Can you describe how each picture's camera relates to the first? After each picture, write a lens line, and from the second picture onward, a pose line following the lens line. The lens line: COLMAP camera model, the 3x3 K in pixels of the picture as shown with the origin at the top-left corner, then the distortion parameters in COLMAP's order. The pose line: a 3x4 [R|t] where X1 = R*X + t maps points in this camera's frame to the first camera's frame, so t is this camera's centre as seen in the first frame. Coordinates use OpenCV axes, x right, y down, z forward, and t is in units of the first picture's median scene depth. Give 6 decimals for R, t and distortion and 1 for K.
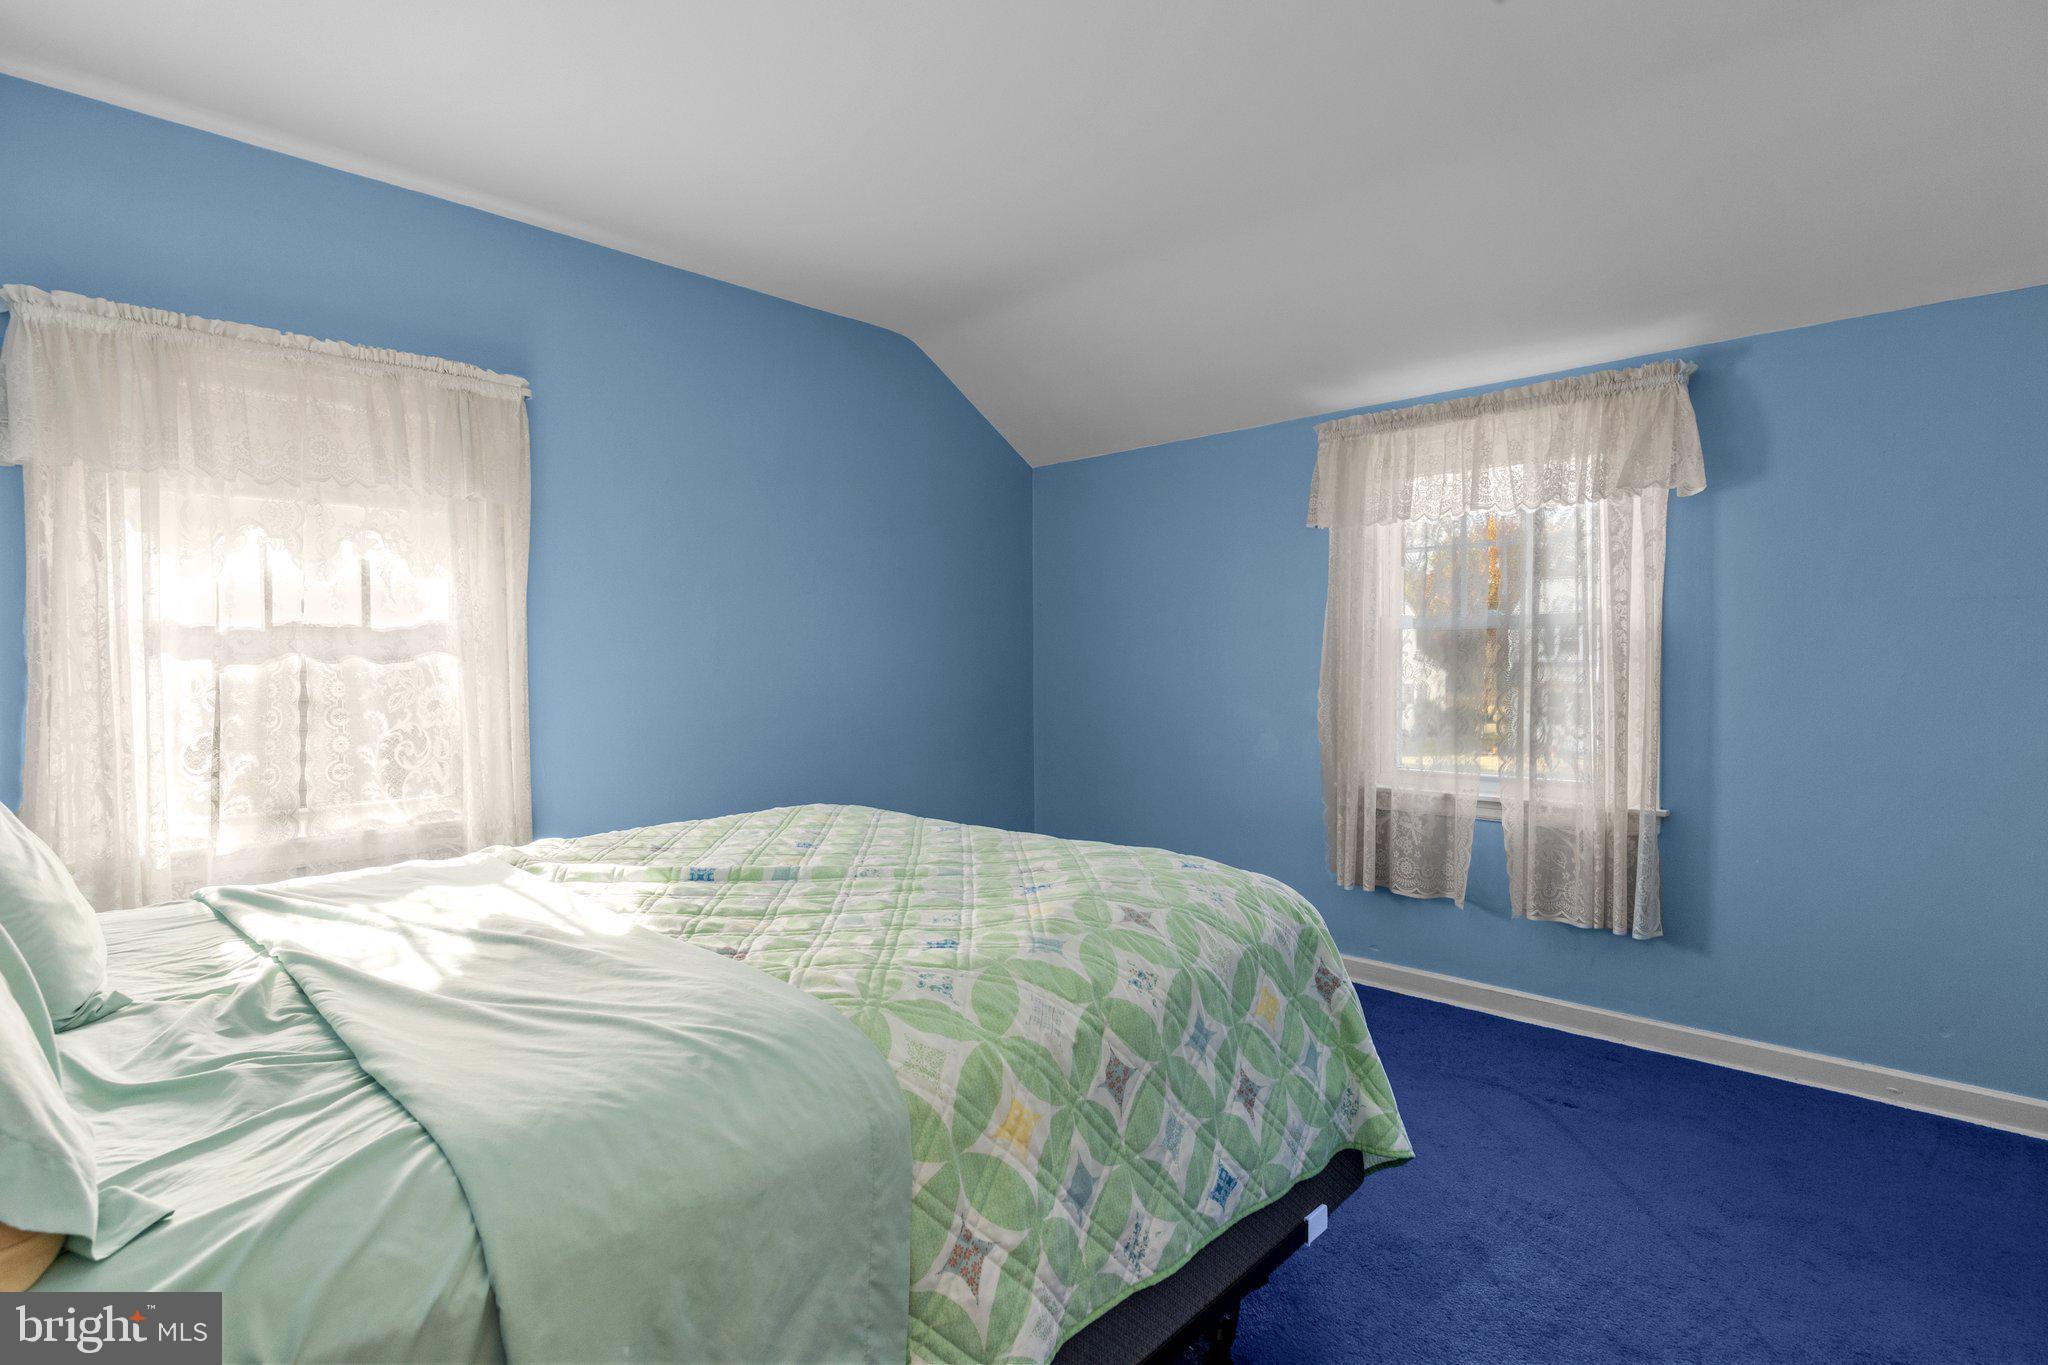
lens RADIAL K [[1024.9, 0, 1036.5], [0, 1024.9, 675.7], [0, 0, 1]] dist [-0.002691, -0.000175]
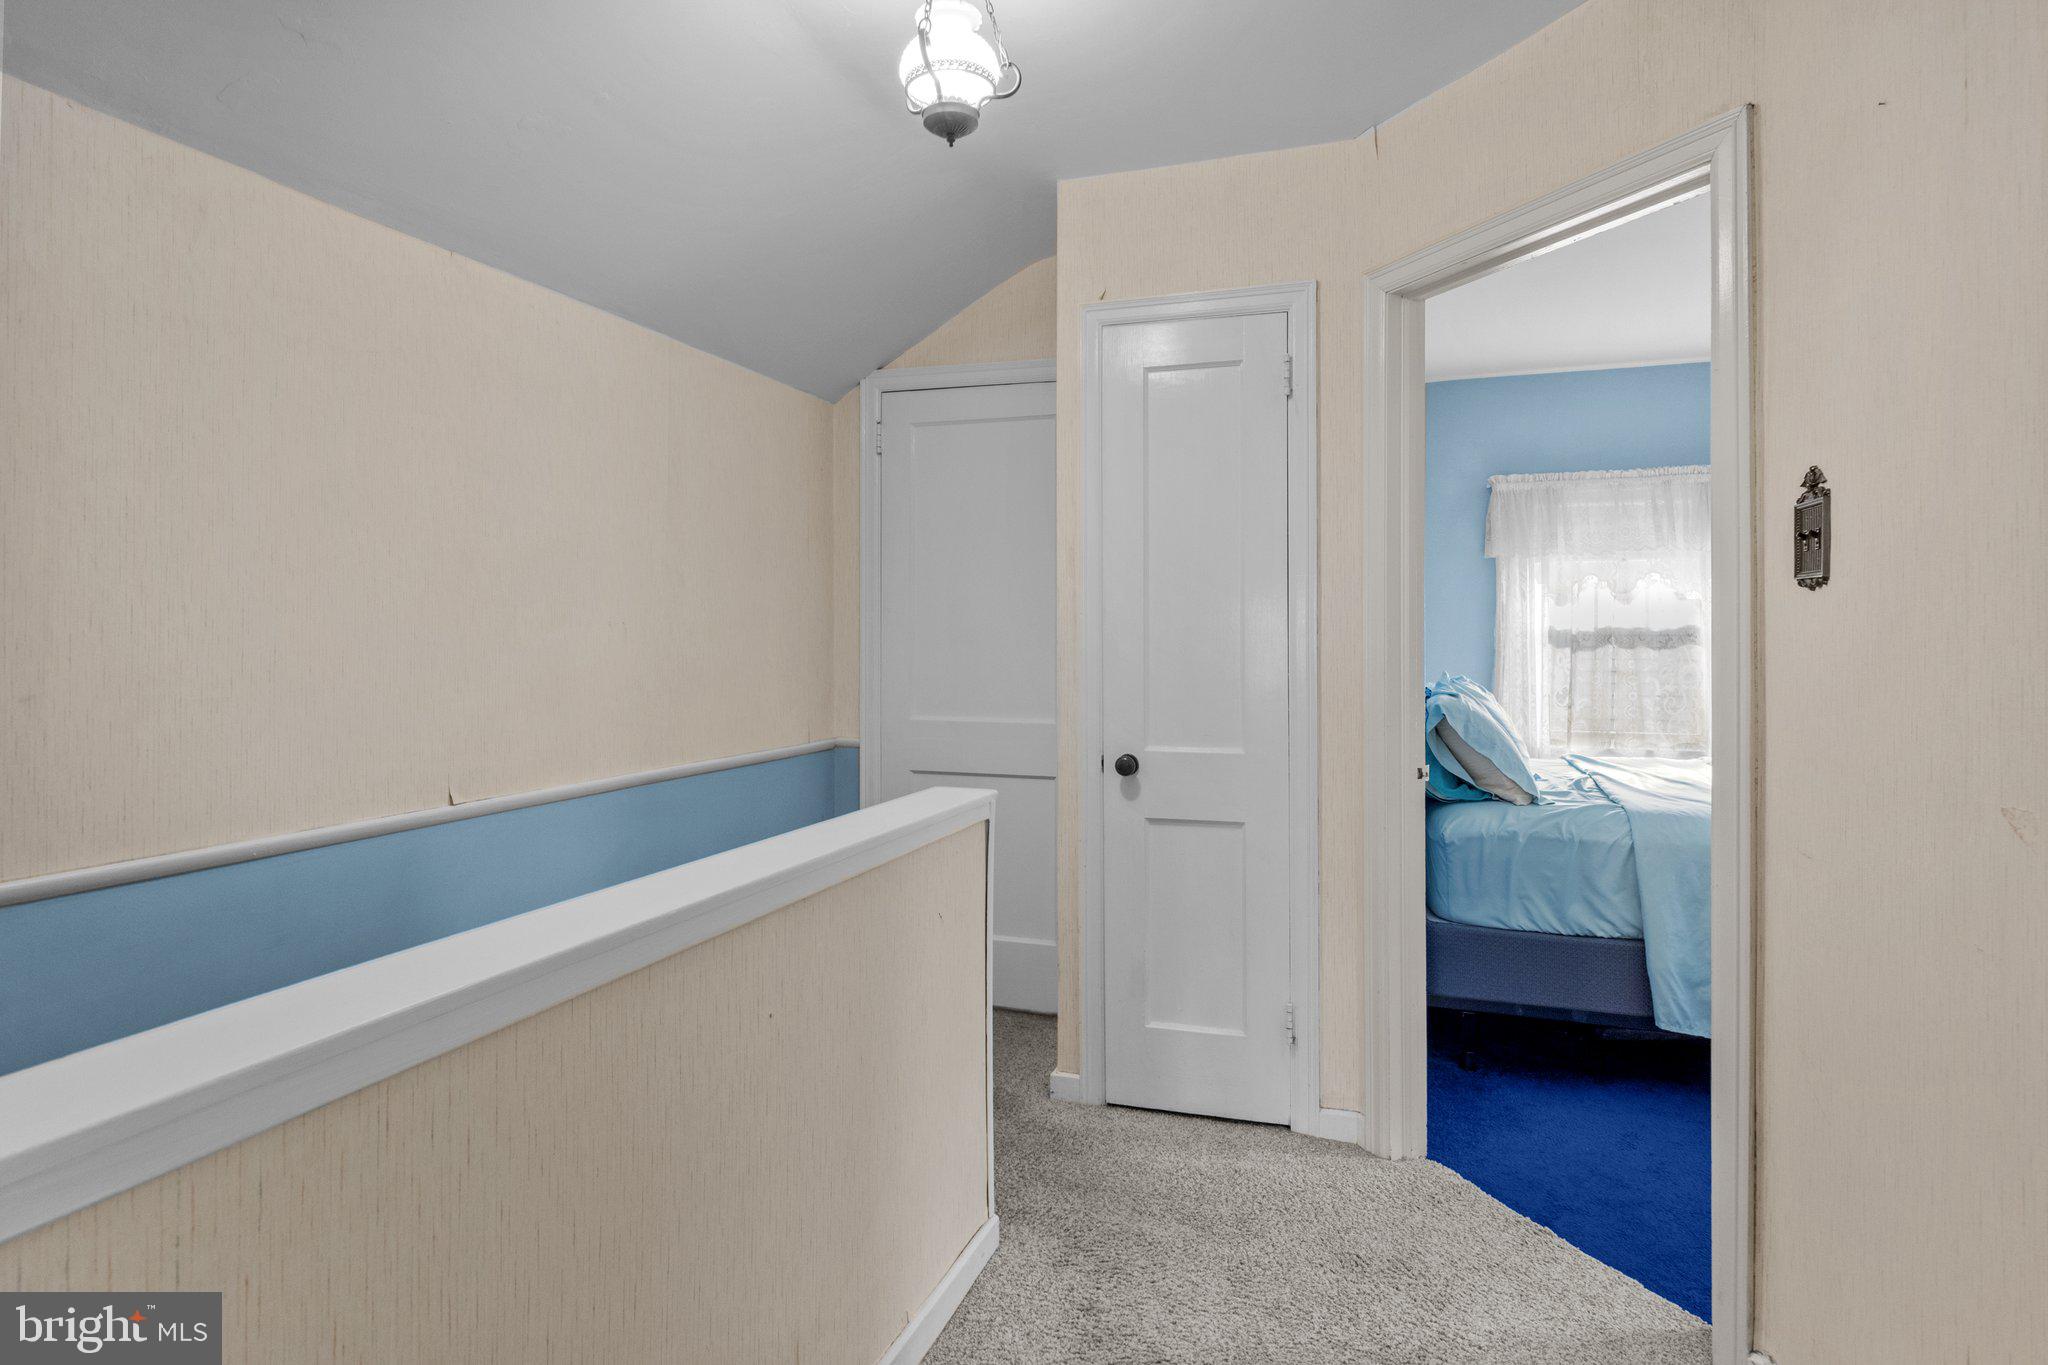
lens RADIAL K [[1066.4, 0, 1034.5], [0, 1066.4, 662.5], [0, 0, 1]] dist [-0.000349, 0.000003]
pose [[0.407391, 0.019653, -0.913042, 0.644587], [-0.010963, 0.999802, 0.016629, -0.012328], [0.913188, 0.003235, 0.407526, -0.773980]]
